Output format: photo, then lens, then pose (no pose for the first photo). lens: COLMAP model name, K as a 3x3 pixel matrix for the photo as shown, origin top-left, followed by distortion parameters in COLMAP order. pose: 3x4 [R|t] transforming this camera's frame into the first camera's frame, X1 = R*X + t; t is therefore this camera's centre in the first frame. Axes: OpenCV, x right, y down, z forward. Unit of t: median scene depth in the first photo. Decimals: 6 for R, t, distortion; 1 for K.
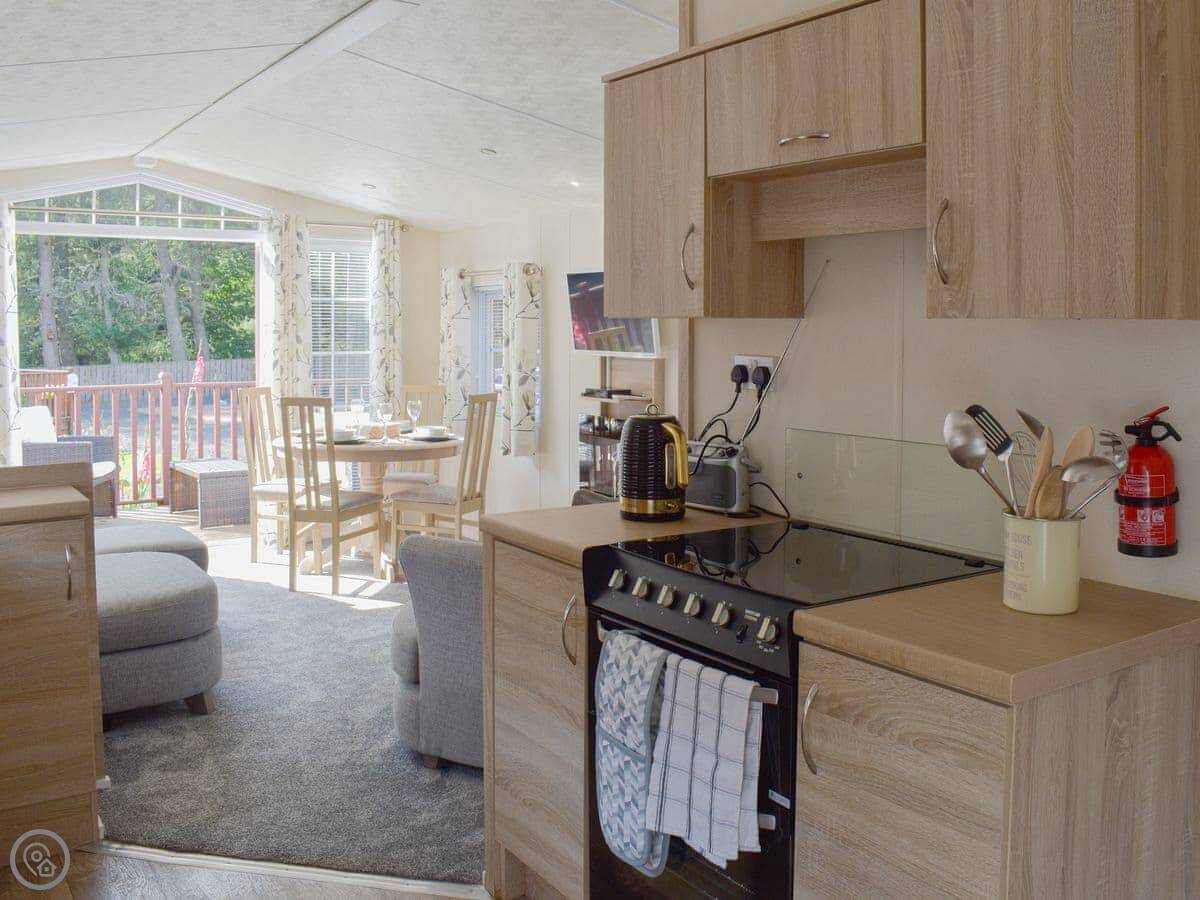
lens RADIAL K [[1101.7, 0, 600.2], [0, 1101.7, 377.8], [0, 0, 1]] dist [-0.047850, 0.002897]
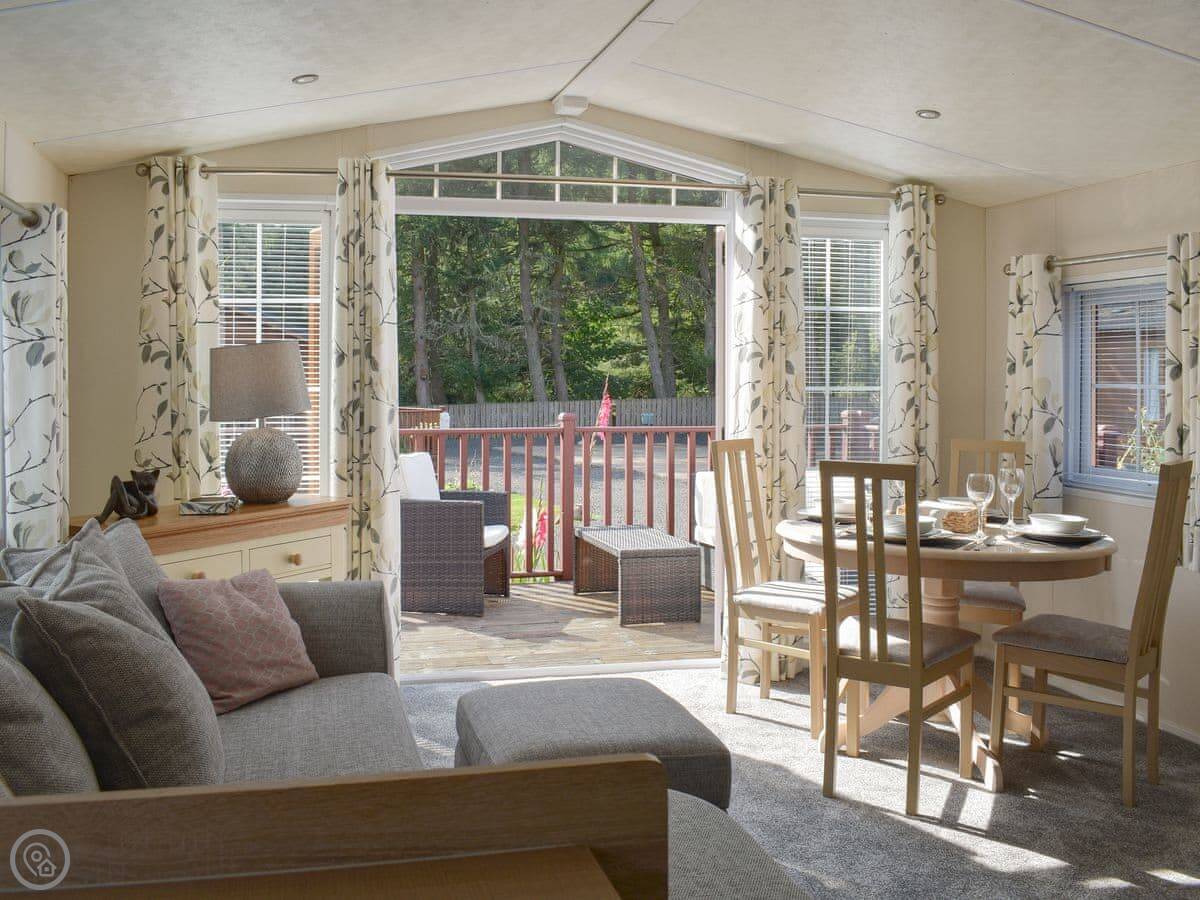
lens RADIAL K [[973.2, 0, 600.0], [0, 973.2, 450.0], [0, 0, 1]] dist [-0.009231, 0.002819]
pose [[0.960056, 0.026336, -0.278566, -0.207781], [-0.017894, 0.999302, 0.032806, -0.002024], [0.279236, -0.026511, 0.959856, 0.384443]]
